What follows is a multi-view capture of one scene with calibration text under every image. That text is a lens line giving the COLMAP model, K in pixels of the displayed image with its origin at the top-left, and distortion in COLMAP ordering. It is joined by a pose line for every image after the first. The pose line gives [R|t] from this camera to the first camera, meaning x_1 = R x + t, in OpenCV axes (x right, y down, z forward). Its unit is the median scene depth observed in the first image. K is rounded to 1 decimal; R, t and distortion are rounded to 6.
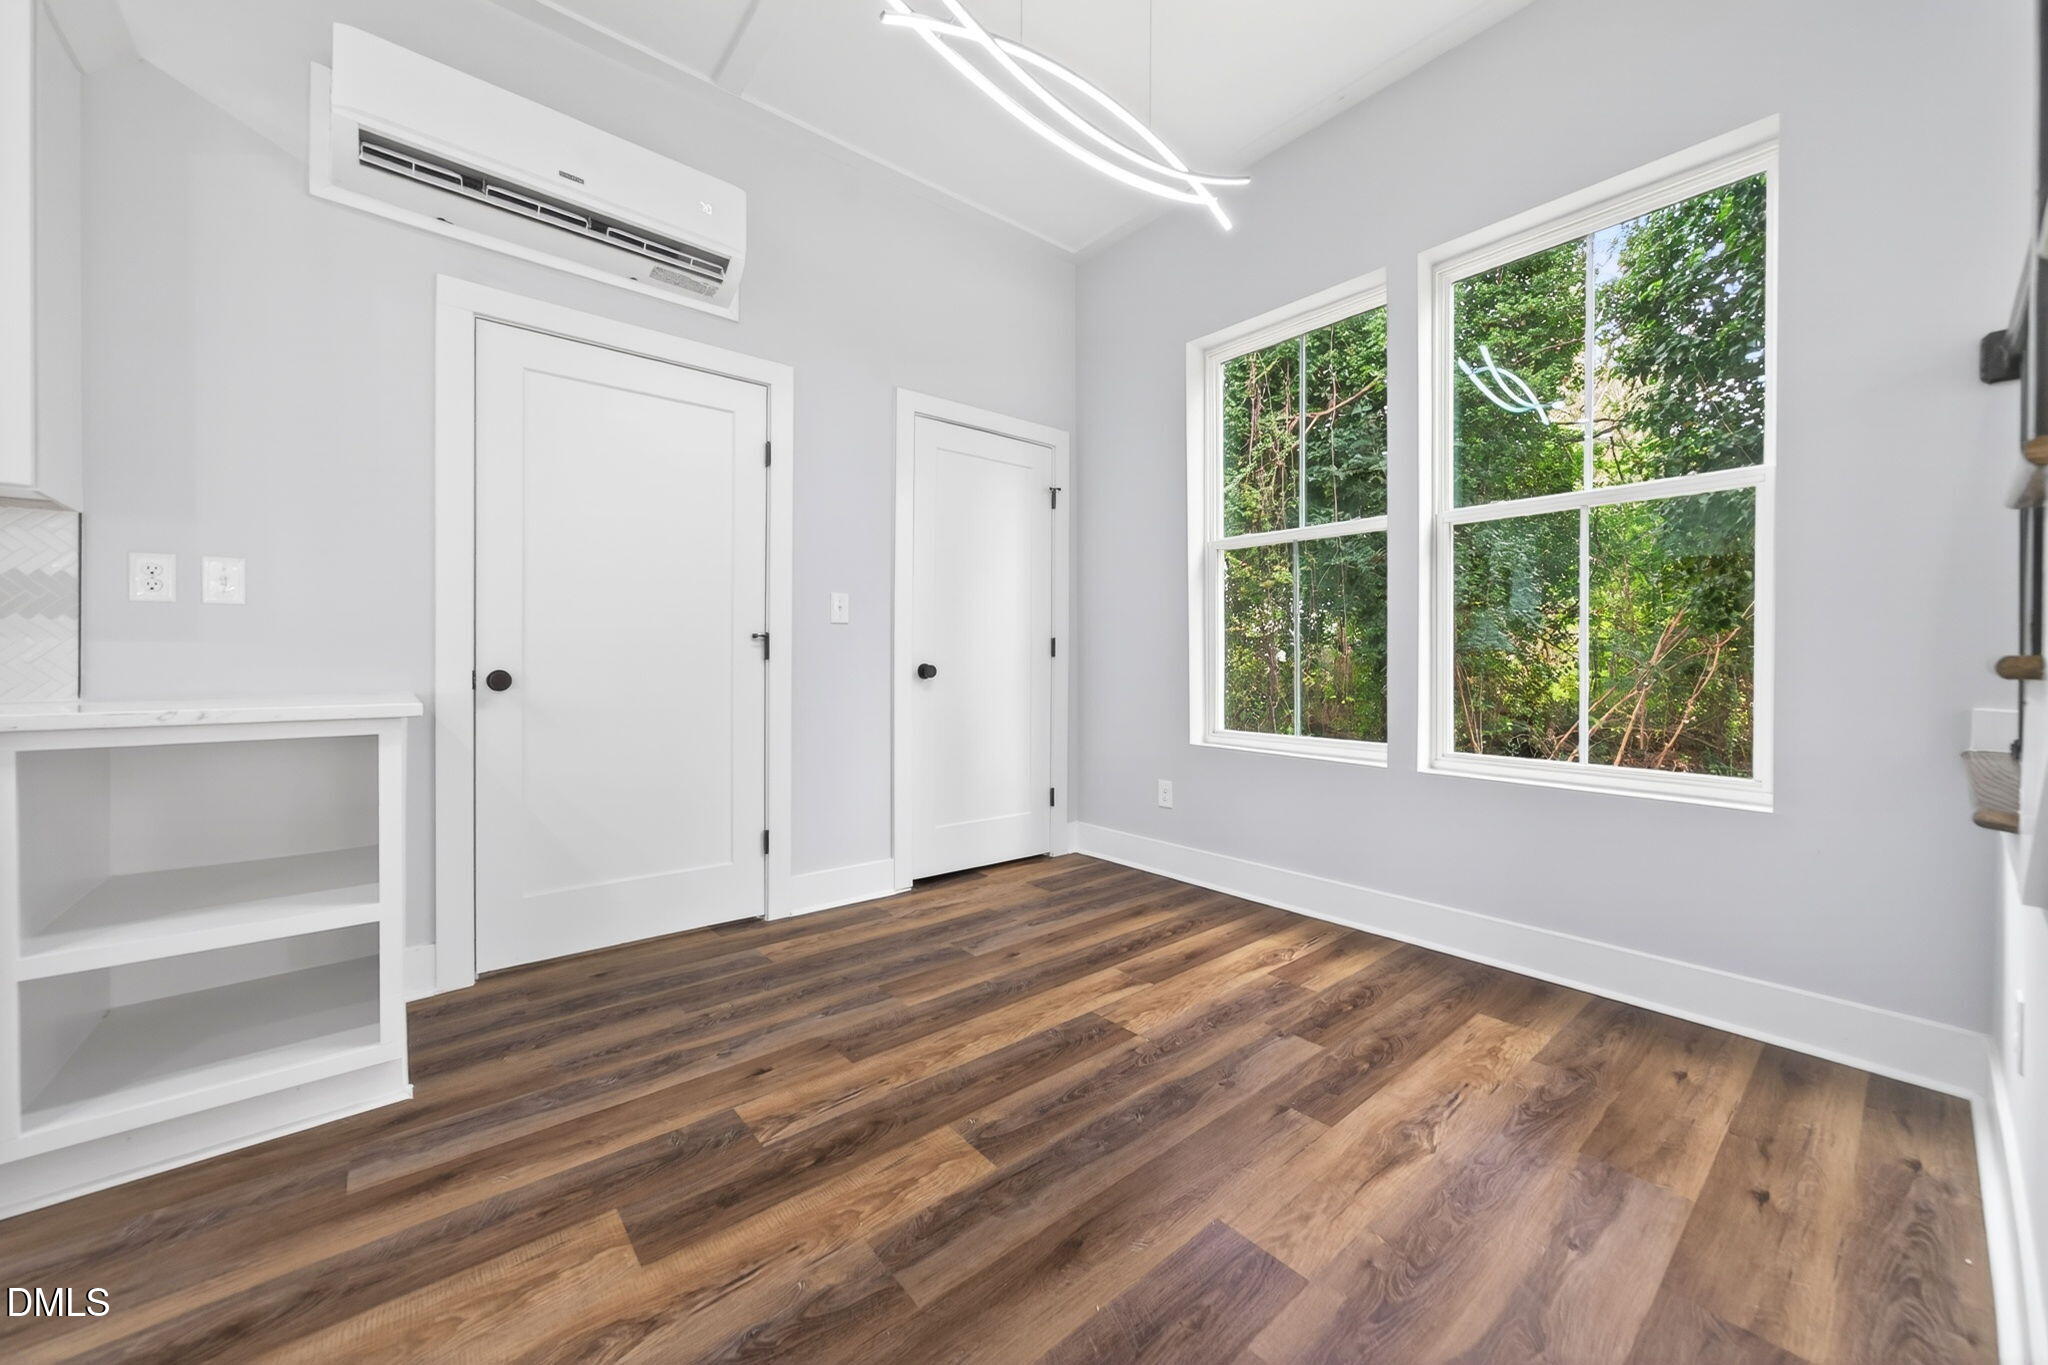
lens RADIAL K [[770.6, 0, 996.1], [0, 770.6, 666.8], [0, 0, 1]] dist [-0.040610, 0.025062]
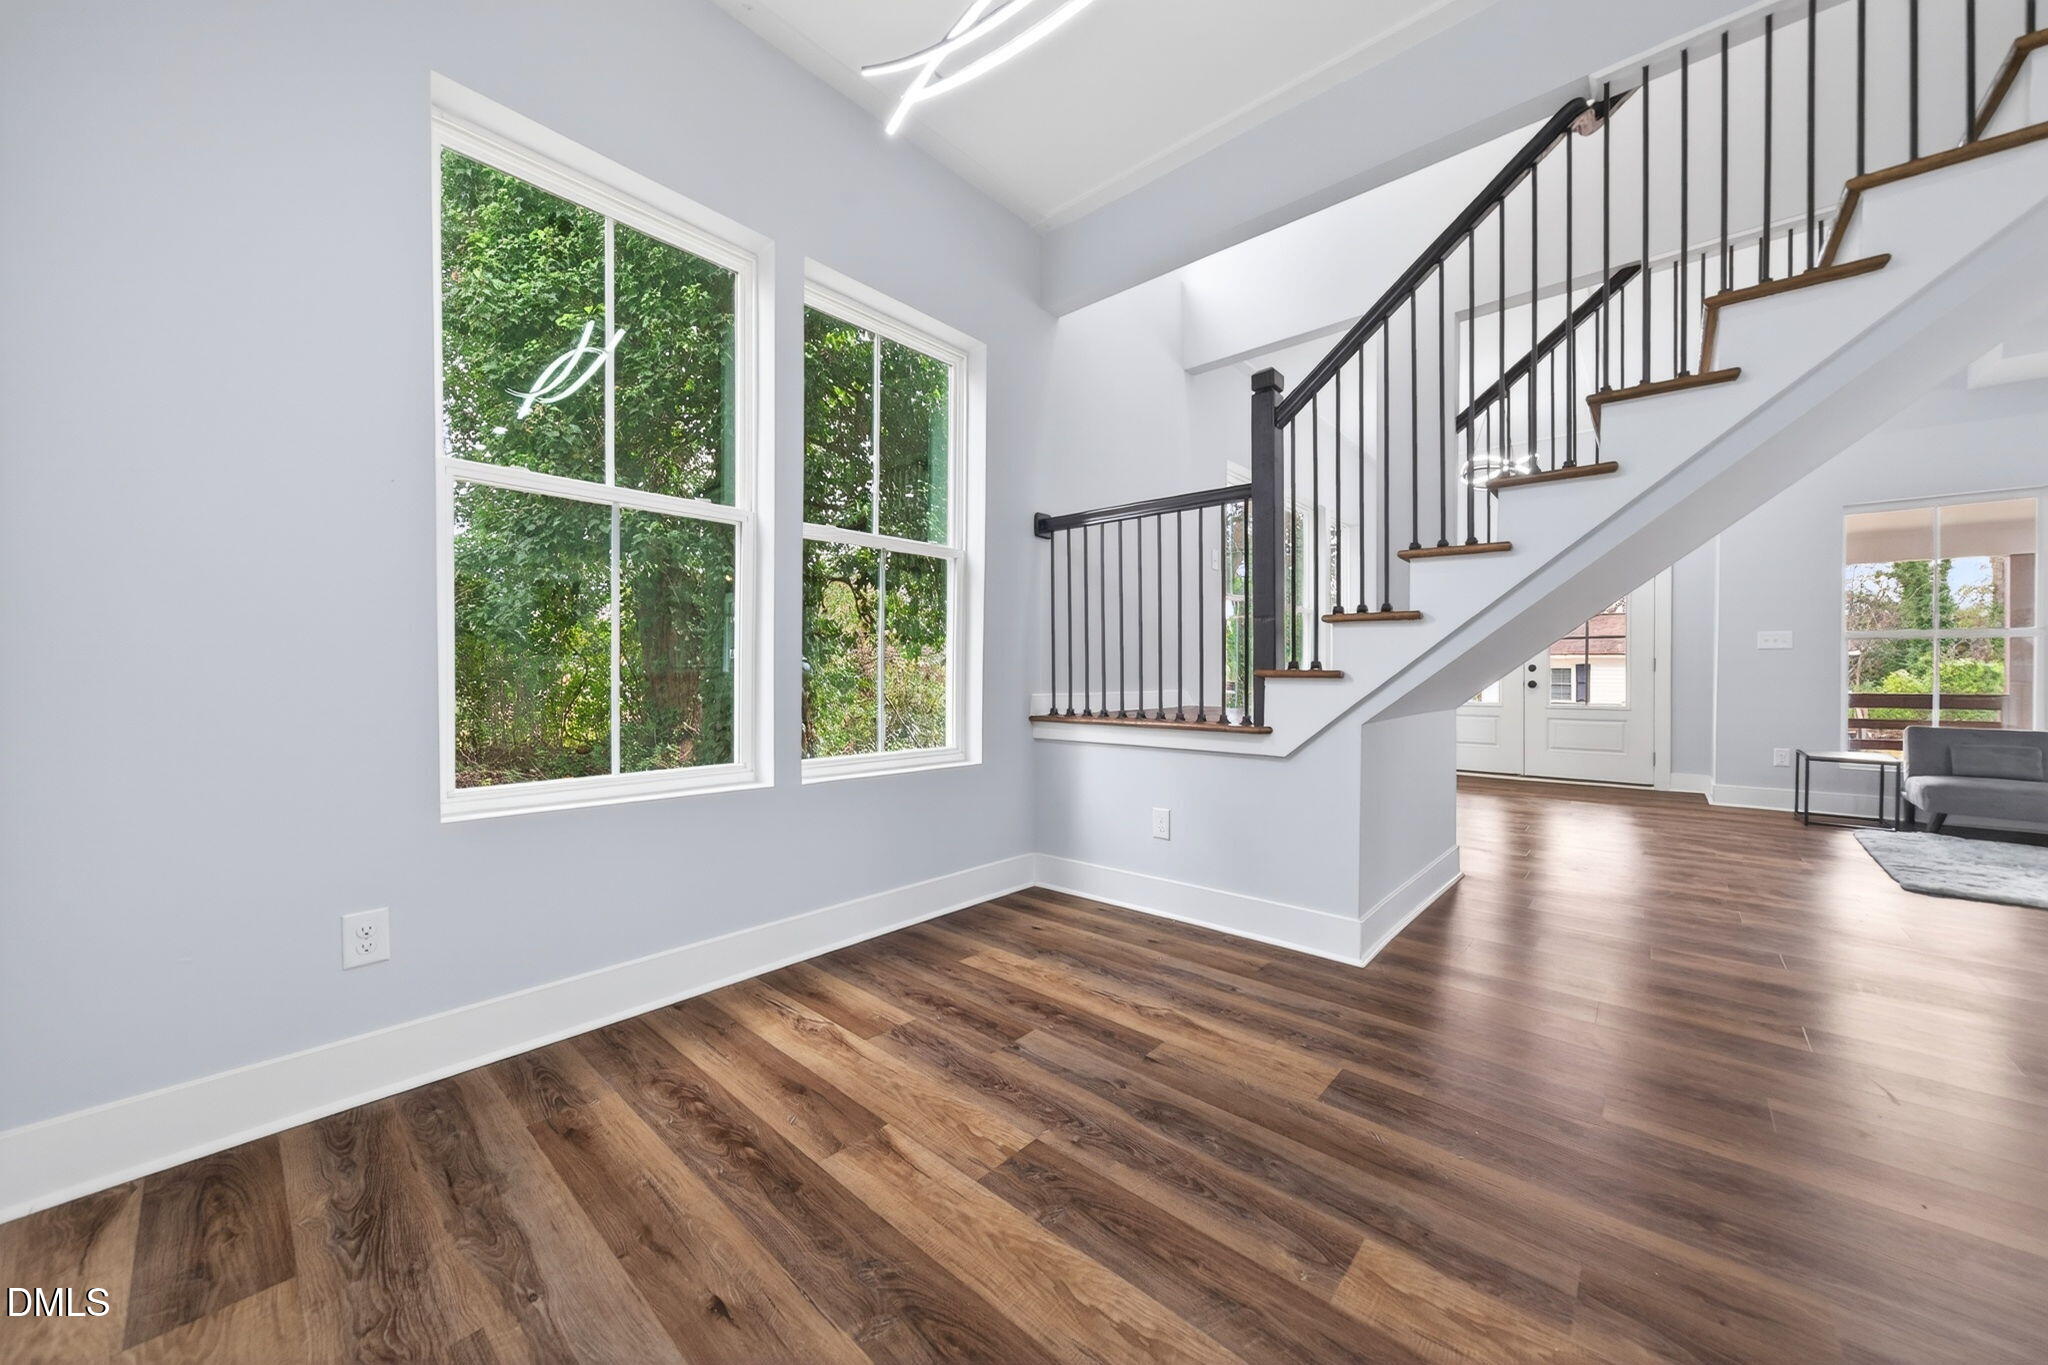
lens RADIAL K [[742.7, 0, 1024.0], [0, 742.7, 682.5], [0, 0, 1]] dist [-0.000124, 0.000088]
pose [[-0.199747, -0.010805, 0.979788, -0.528227], [-0.003581, 0.999941, 0.010297, -0.007994], [-0.979841, -0.001452, -0.199774, 1.071477]]
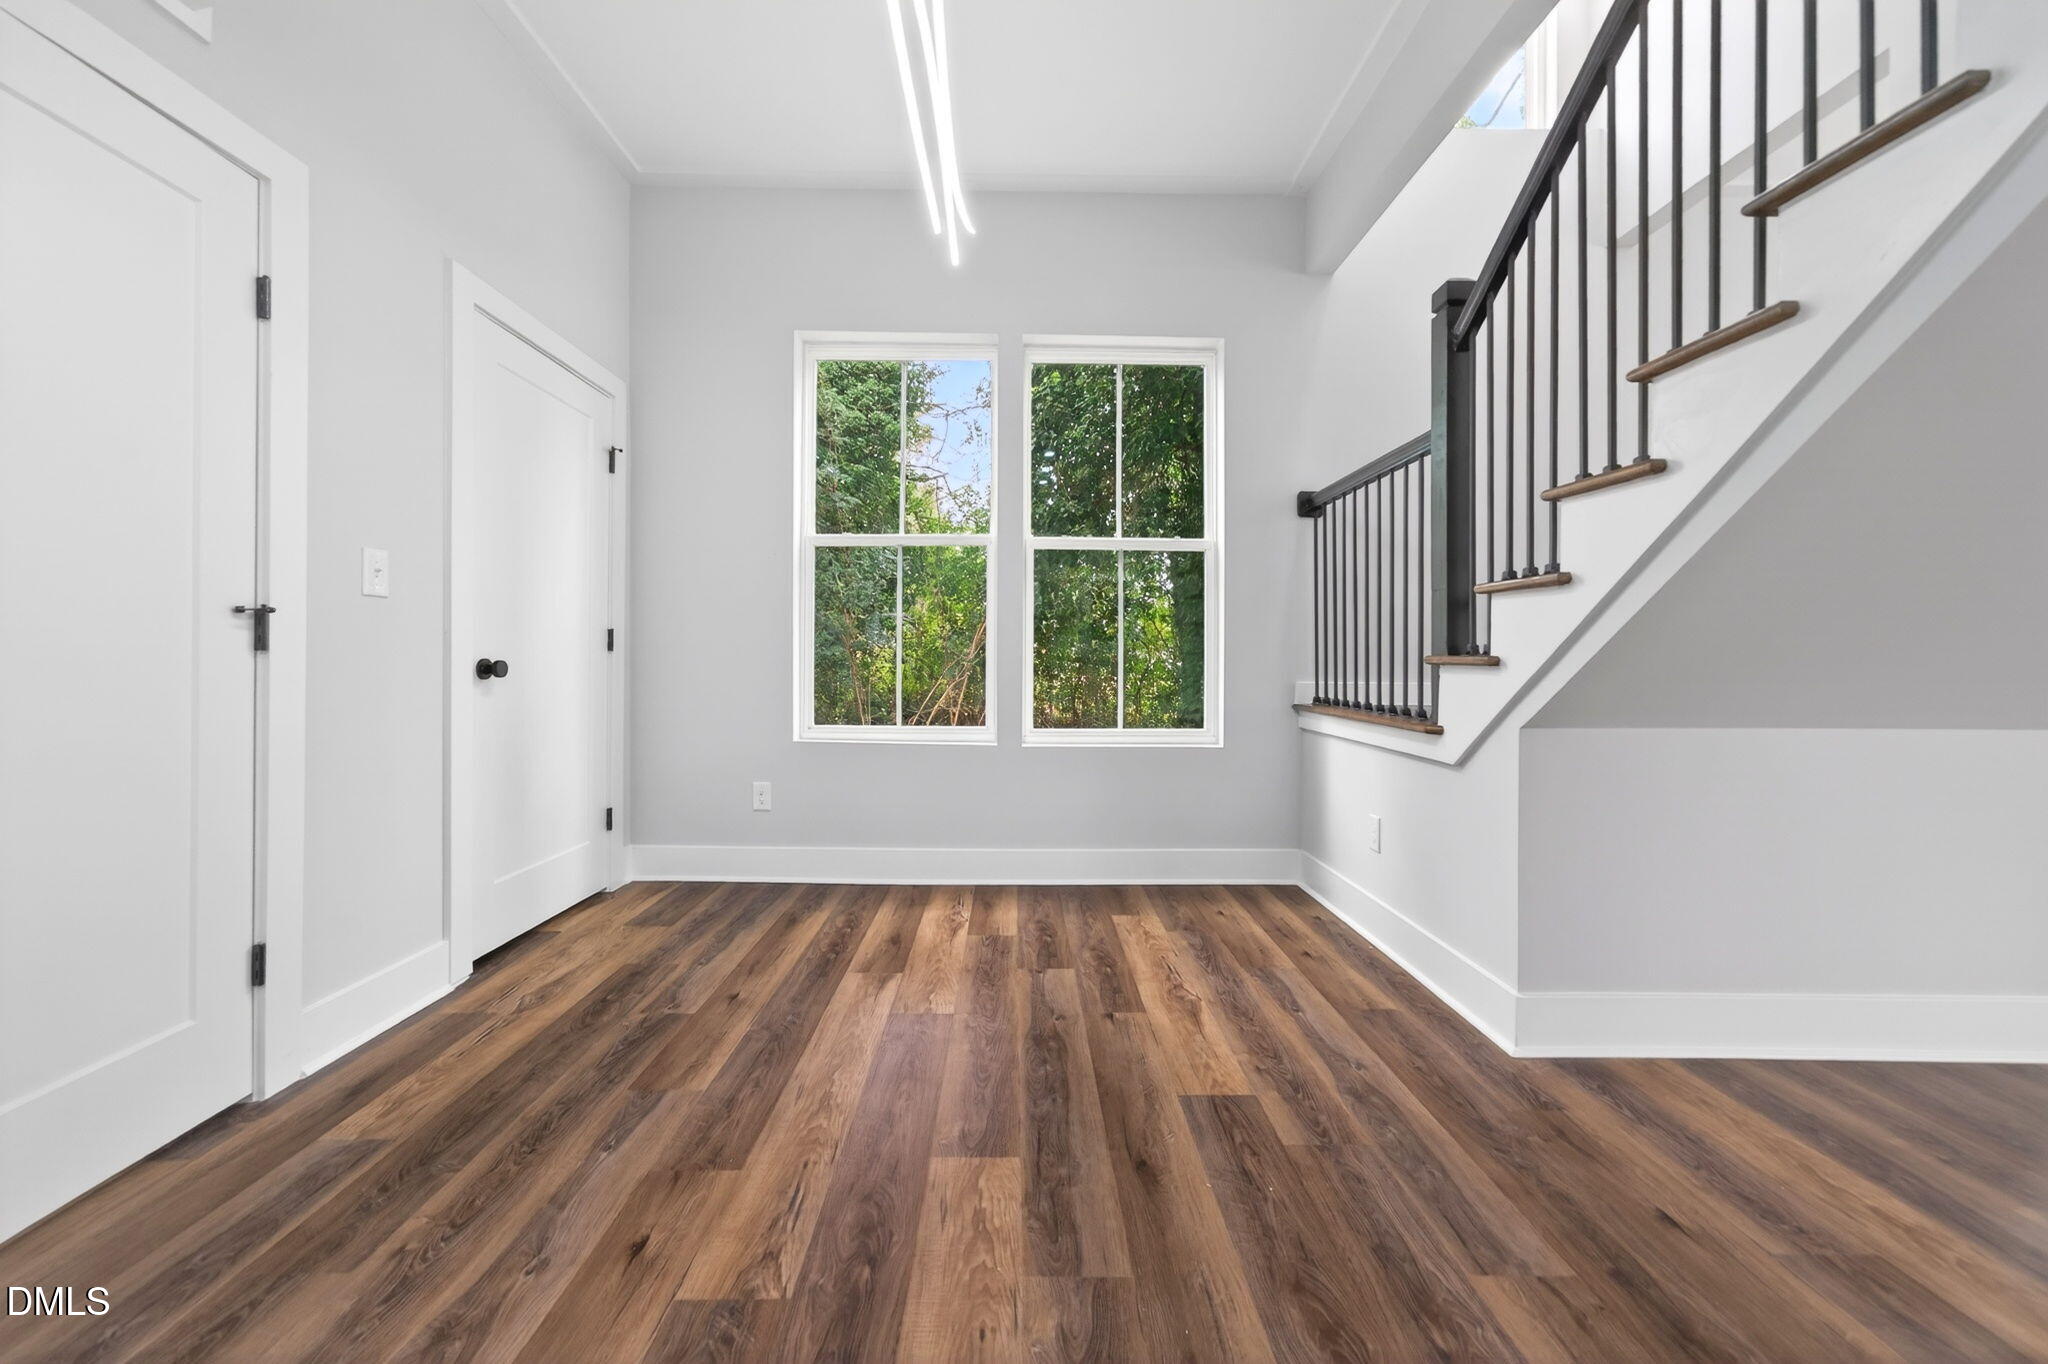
lens RADIAL K [[783.4, 0, 1017.1], [0, 783.4, 659.2], [0, 0, 1]] dist [-0.001107, 0.000346]
pose [[0.612264, 0.005196, 0.790636, -0.566446], [-0.004548, 0.999985, -0.003049, -0.004610], [-0.790640, -0.001729, 0.612279, 0.245208]]
